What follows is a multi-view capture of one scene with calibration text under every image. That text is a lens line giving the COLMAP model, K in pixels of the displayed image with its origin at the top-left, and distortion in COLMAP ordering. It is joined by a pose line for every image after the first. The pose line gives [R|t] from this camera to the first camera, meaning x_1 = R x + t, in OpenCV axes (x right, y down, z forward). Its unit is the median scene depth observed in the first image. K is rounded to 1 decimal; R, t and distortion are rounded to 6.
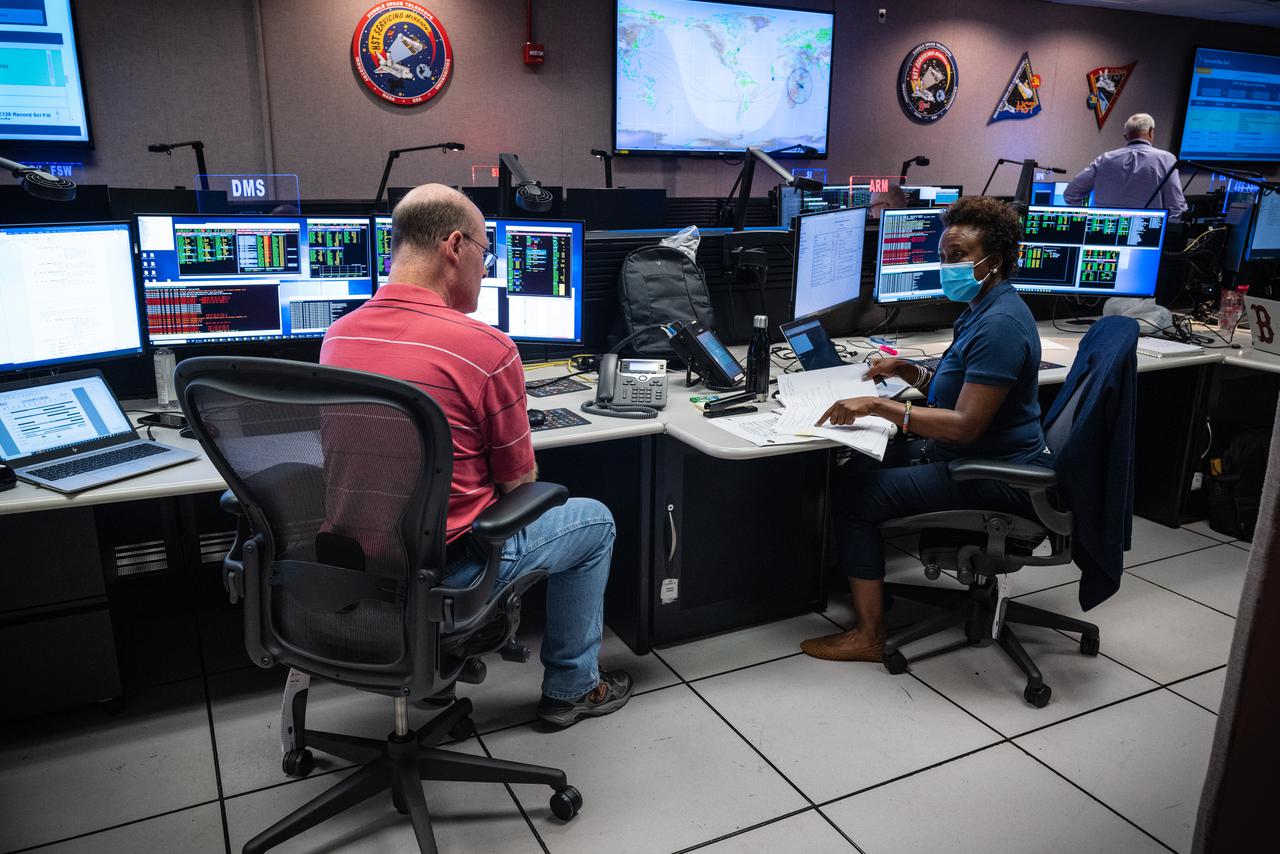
lens RADIAL K [[1012.7, 0, 637.8], [0, 1012.7, 450.7], [0, 0, 1]] dist [-0.067906, 0.103794]
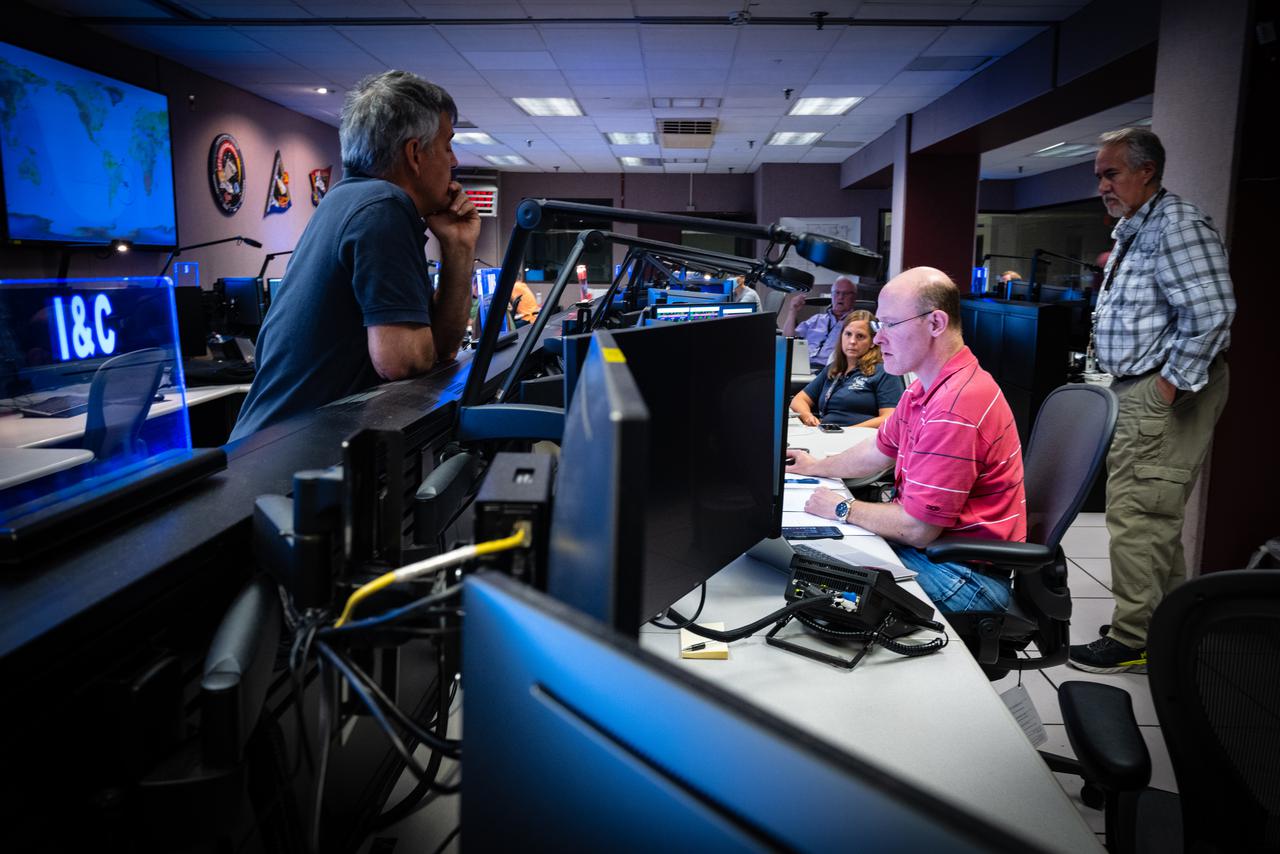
lens RADIAL K [[1012.7, 0, 637.8], [0, 1012.7, 450.7], [0, 0, 1]] dist [-0.067906, 0.103794]
pose [[0.501934, -0.159671, 0.850039, -0.384852], [0.224922, 0.973095, 0.049973, -0.062053], [-0.835148, 0.166109, 0.524343, 0.193217]]
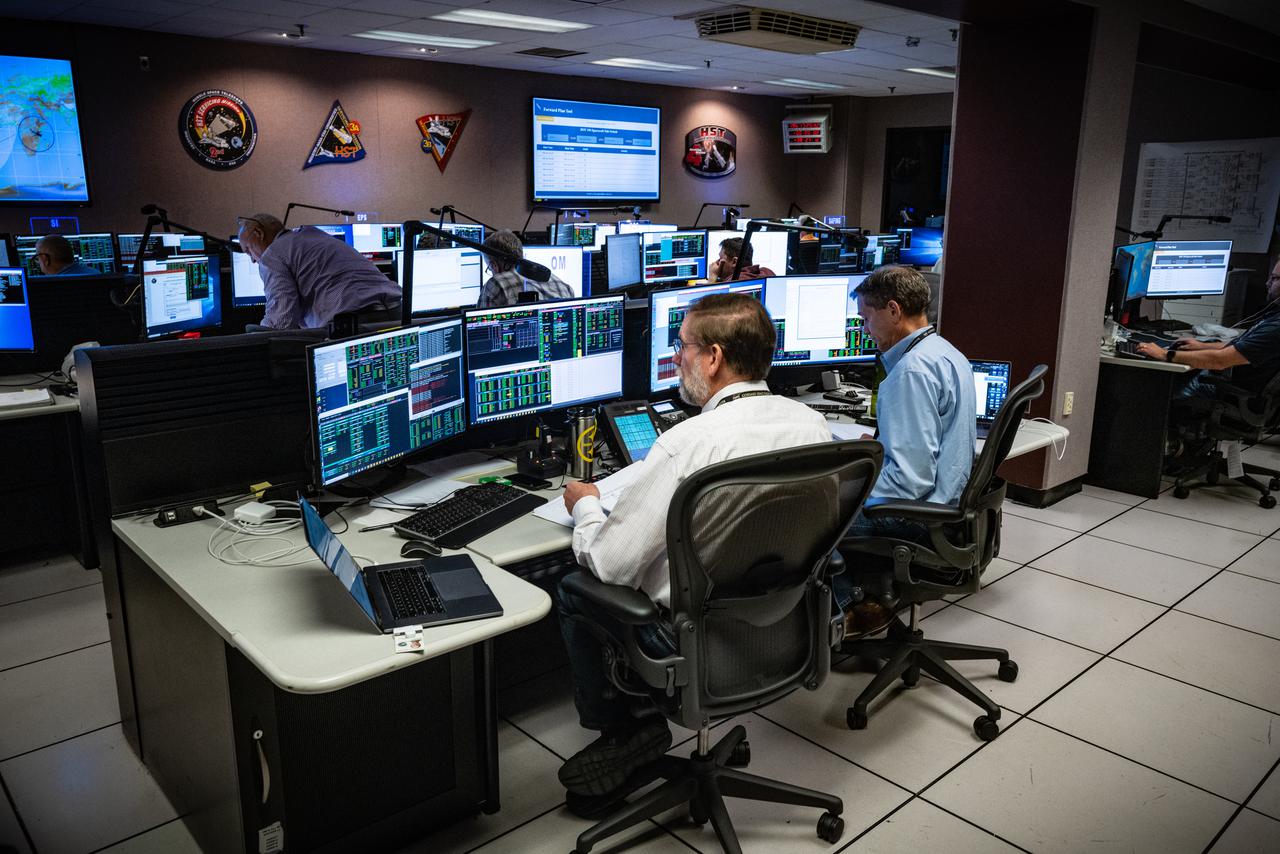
lens RADIAL K [[1012.7, 0, 637.8], [0, 1012.7, 450.7], [0, 0, 1]] dist [-0.067906, 0.103794]
pose [[0.963828, -0.071626, 0.256721, 0.413578], [0.078501, 0.996776, -0.016619, 0.008112], [-0.254703, 0.036170, 0.966343, -0.078910]]
